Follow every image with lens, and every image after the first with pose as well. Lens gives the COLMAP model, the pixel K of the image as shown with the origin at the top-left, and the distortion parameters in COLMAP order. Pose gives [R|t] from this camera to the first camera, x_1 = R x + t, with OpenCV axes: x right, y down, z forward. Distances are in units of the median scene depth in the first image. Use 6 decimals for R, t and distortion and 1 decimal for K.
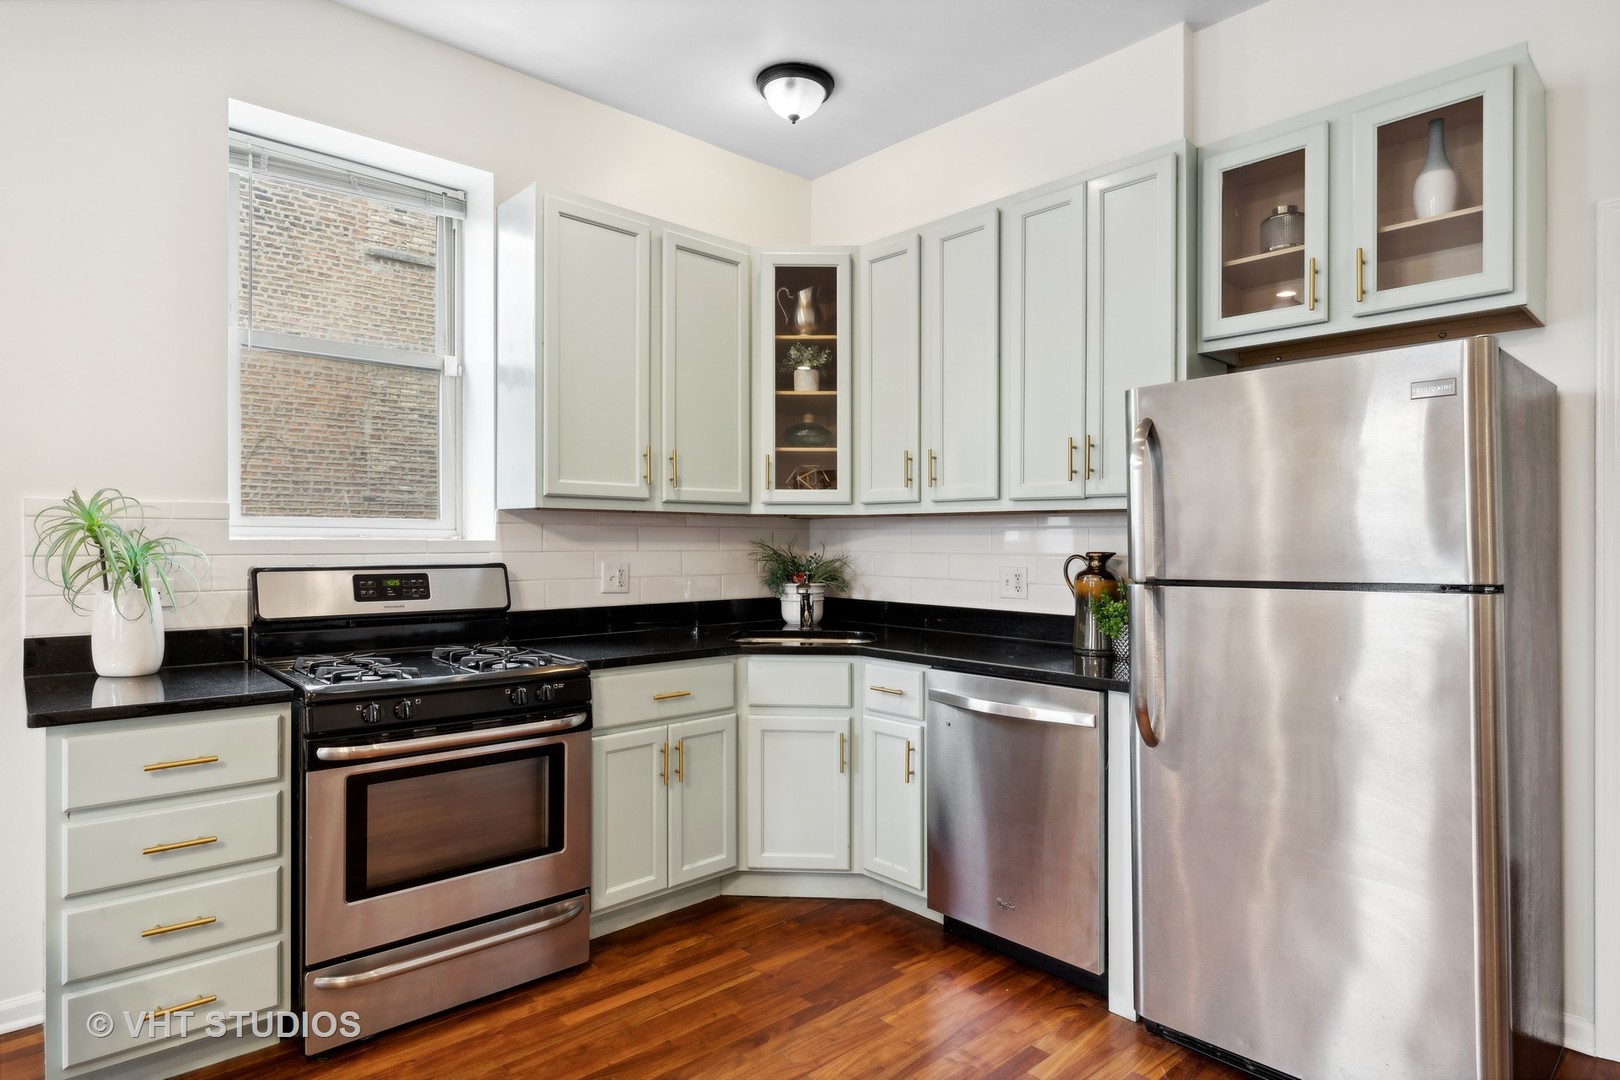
lens RADIAL K [[891.8, 0, 824.6], [0, 891.8, 542.8], [0, 0, 1]] dist [-0.004853, 0.000363]
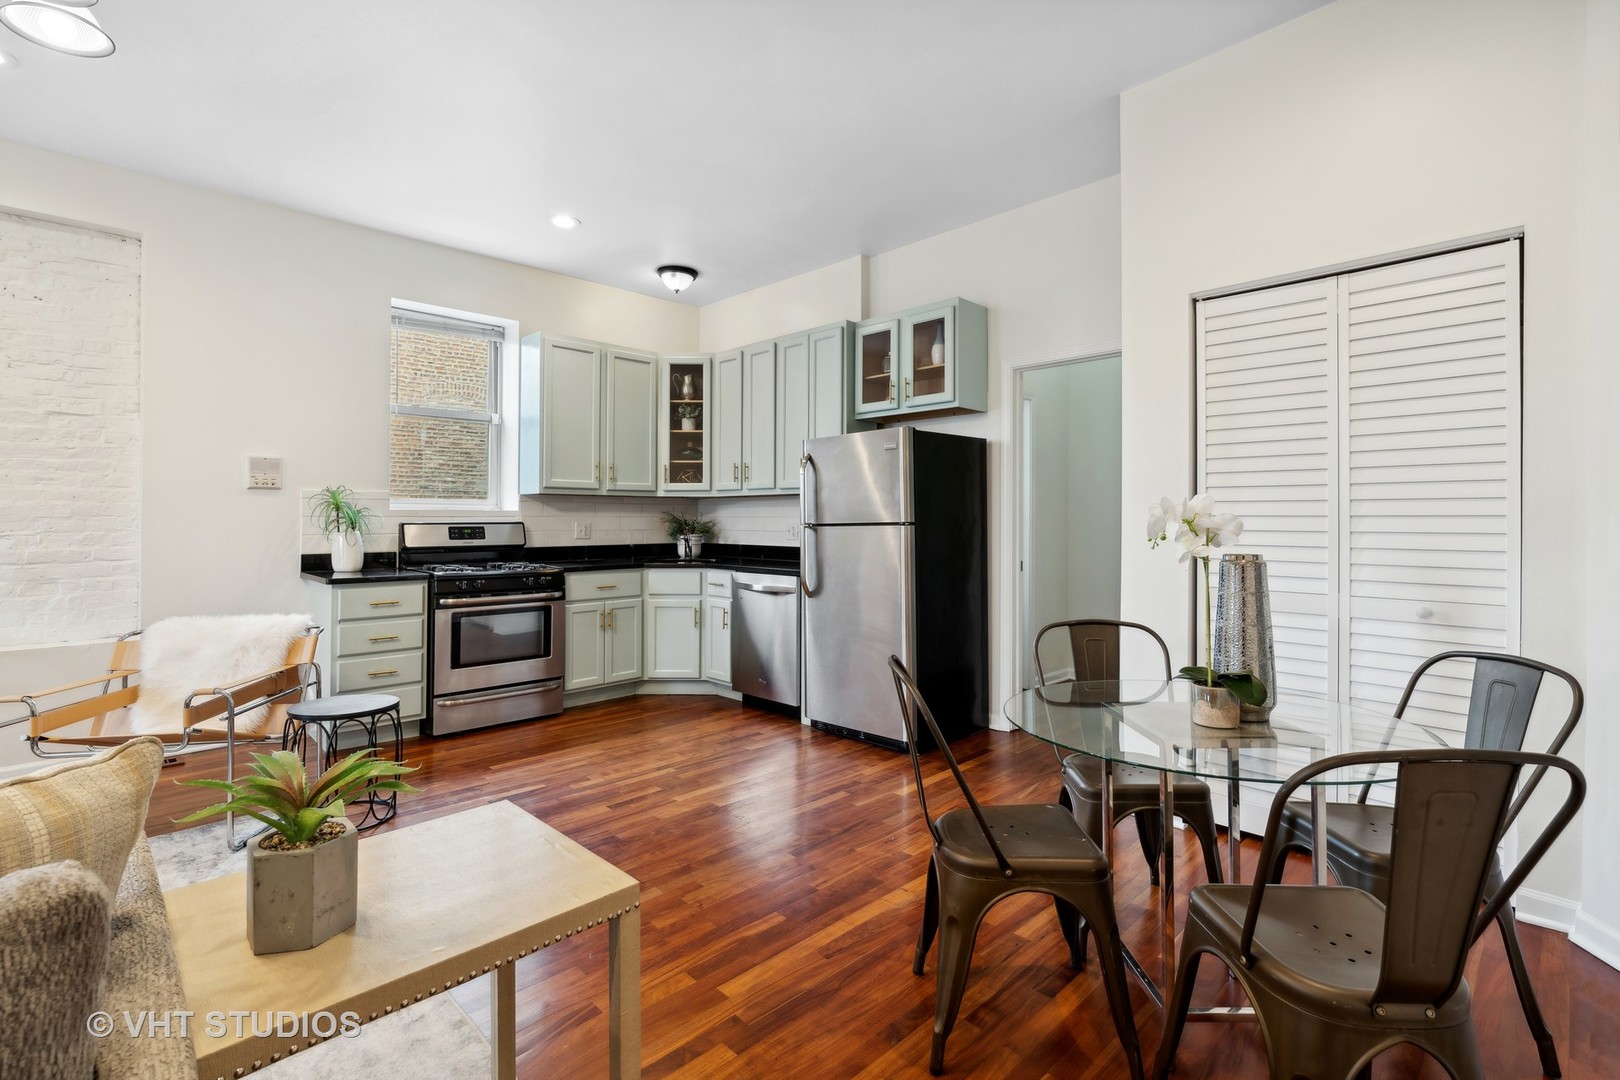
lens RADIAL K [[728.3, 0, 809.9], [0, 728.3, 502.8], [0, 0, 1]] dist [-0.004743, 0.000782]
pose [[0.999499, -0.003910, 0.031412, 0.232864], [0.004693, 0.999679, -0.024892, 0.025307], [-0.031305, 0.025027, 0.999197, -0.653815]]
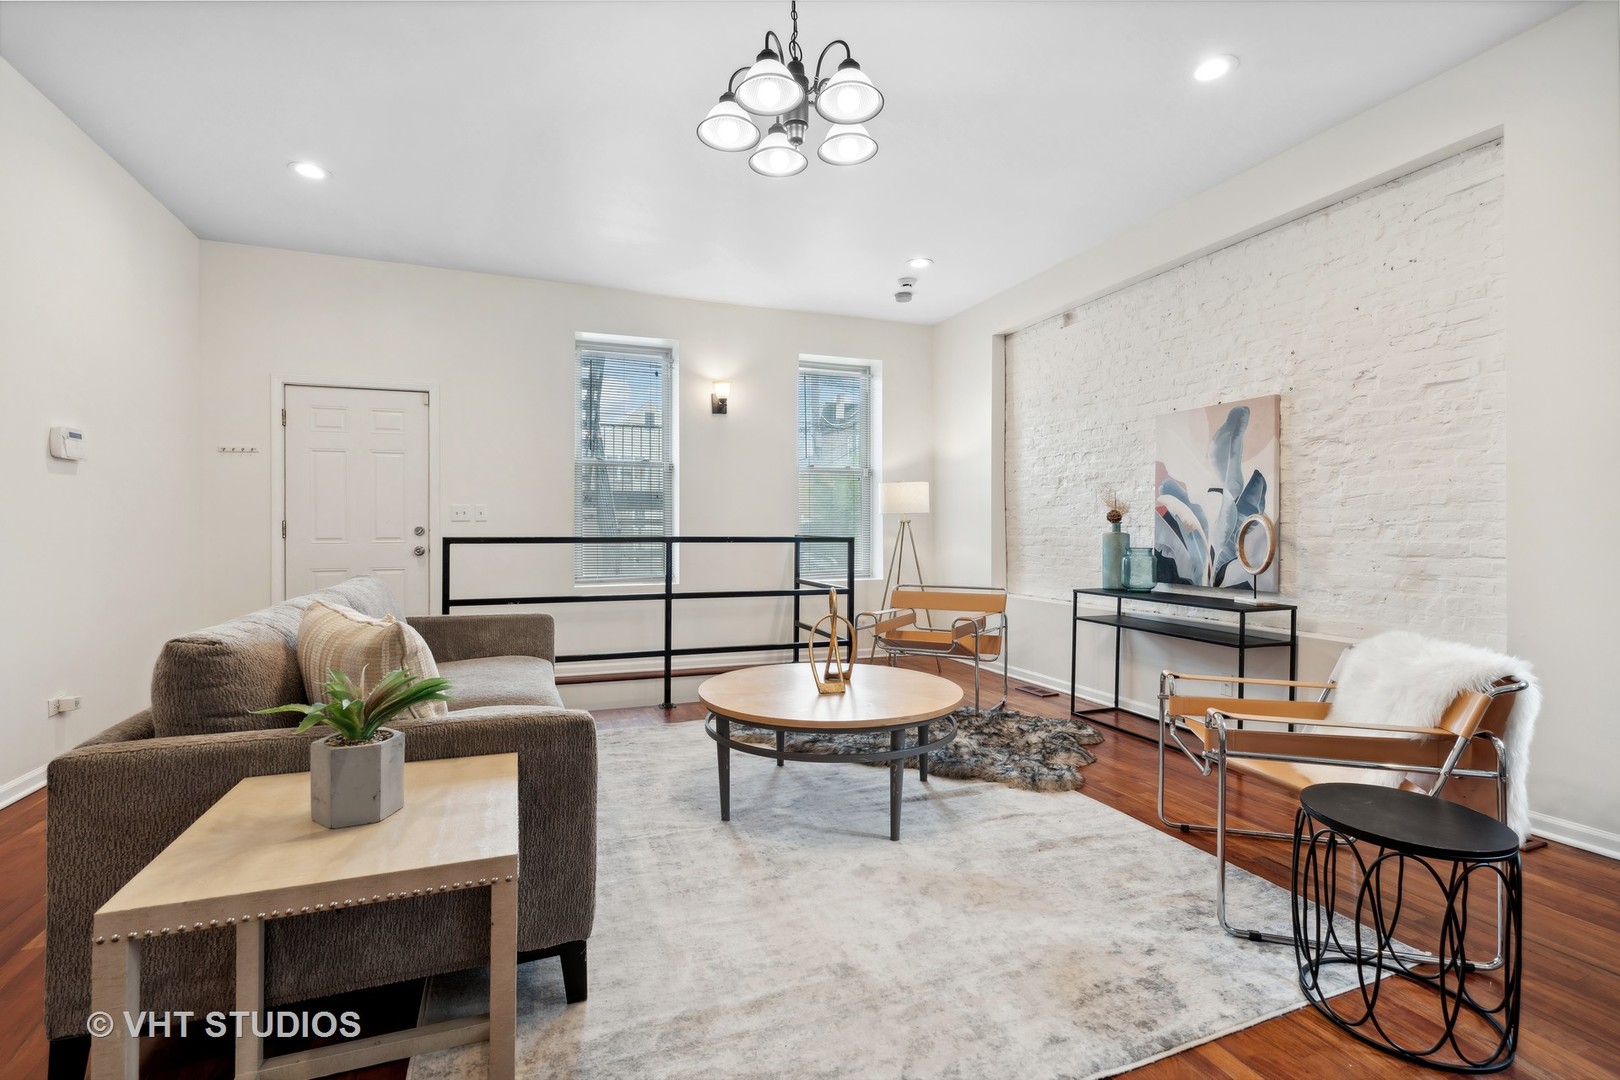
lens RADIAL K [[728.3, 0, 799.2], [0, 728.3, 531.0], [0, 0, 1]] dist [-0.004743, 0.000782]
pose [[-0.376446, 0.000463, -0.926438, 0.331461], [0.000138, 1.000000, 0.000444, 0.050902], [0.926438, 0.000039, -0.376446, 0.138974]]
